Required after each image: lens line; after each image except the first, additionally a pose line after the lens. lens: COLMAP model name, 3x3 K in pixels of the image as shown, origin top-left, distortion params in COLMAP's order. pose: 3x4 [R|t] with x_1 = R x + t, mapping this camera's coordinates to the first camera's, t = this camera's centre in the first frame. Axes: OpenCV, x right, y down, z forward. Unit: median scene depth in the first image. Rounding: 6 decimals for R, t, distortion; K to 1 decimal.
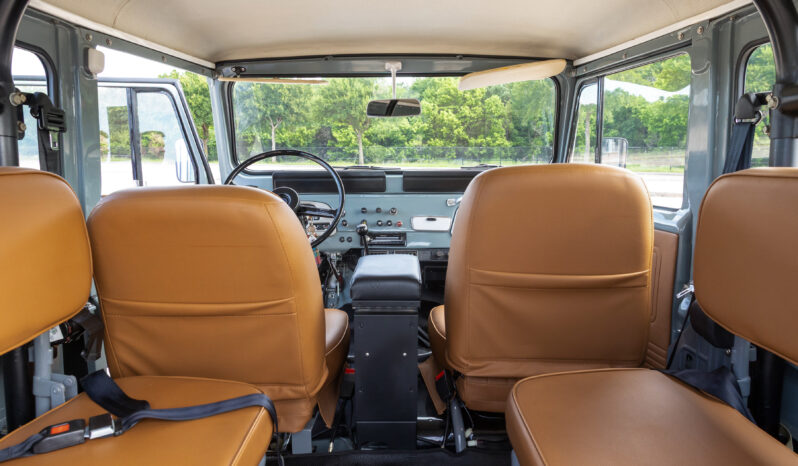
lens RADIAL K [[641.8, 0, 390.6], [0, 641.8, 235.3], [0, 0, 1]] dist [0.004832, -0.002507]
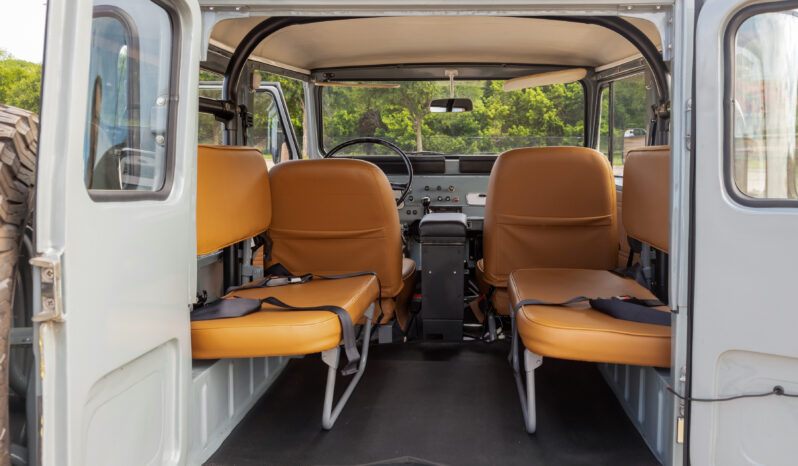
lens RADIAL K [[1155.7, 0, 401.7], [0, 1155.7, 230.4], [0, 0, 1]] dist [0.025538, 0.000000]
pose [[0.998383, 0.004458, -0.056677, 0.034551], [-0.007646, 0.998393, -0.056145, 0.163253], [0.056335, 0.056488, 0.996813, -1.172474]]
